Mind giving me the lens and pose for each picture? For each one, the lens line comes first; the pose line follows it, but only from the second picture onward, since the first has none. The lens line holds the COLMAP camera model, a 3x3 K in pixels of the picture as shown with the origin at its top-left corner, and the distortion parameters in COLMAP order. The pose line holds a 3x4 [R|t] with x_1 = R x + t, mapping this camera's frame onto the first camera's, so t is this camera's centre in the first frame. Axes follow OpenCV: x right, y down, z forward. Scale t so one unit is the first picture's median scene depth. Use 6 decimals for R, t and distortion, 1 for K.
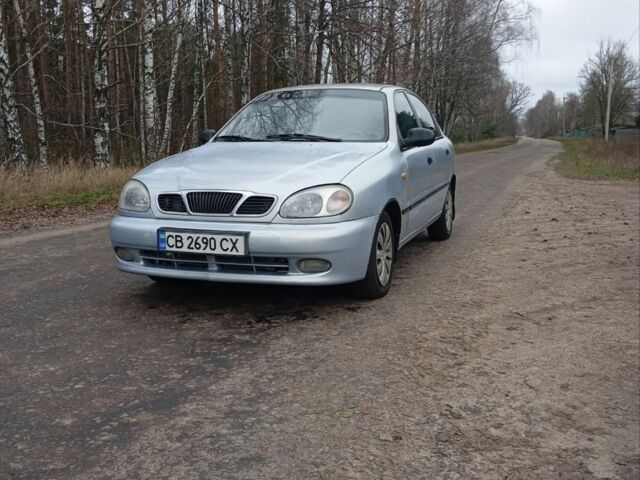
lens RADIAL K [[682.6, 0, 320.0], [0, 682.6, 240.0], [0, 0, 1]] dist [0.125326, -0.240736]
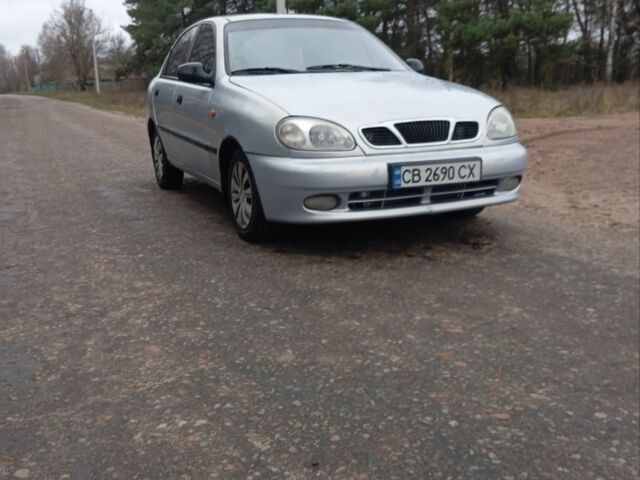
lens RADIAL K [[682.6, 0, 320.0], [0, 682.6, 240.0], [0, 0, 1]] dist [0.125326, -0.240736]
pose [[0.740109, -0.167131, 0.651388, -0.836412], [0.125171, 0.985935, 0.110749, -0.027803], [-0.660735, -0.000432, 0.750619, 0.348207]]
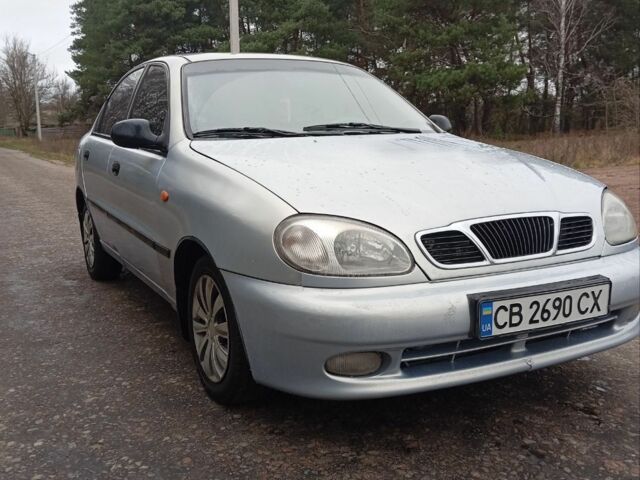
lens RADIAL K [[682.6, 0, 320.0], [0, 682.6, 240.0], [0, 0, 1]] dist [0.125326, -0.240736]
pose [[0.688606, -0.128385, 0.713680, -0.632480], [0.127193, 0.990328, 0.055427, -0.097059], [-0.713894, 0.052608, 0.698275, 0.653089]]
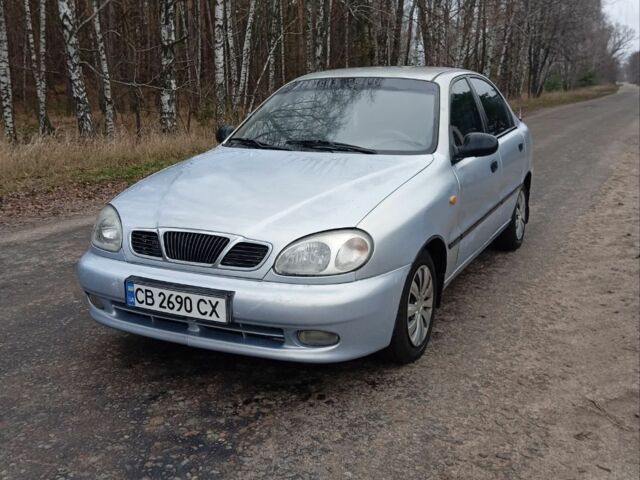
lens RADIAL K [[682.6, 0, 320.0], [0, 682.6, 240.0], [0, 0, 1]] dist [0.125326, -0.240736]
pose [[0.992635, 0.030336, -0.117280, 0.072001], [-0.021212, 0.996706, 0.078275, -0.116862], [0.119268, -0.075210, 0.990009, 0.222155]]
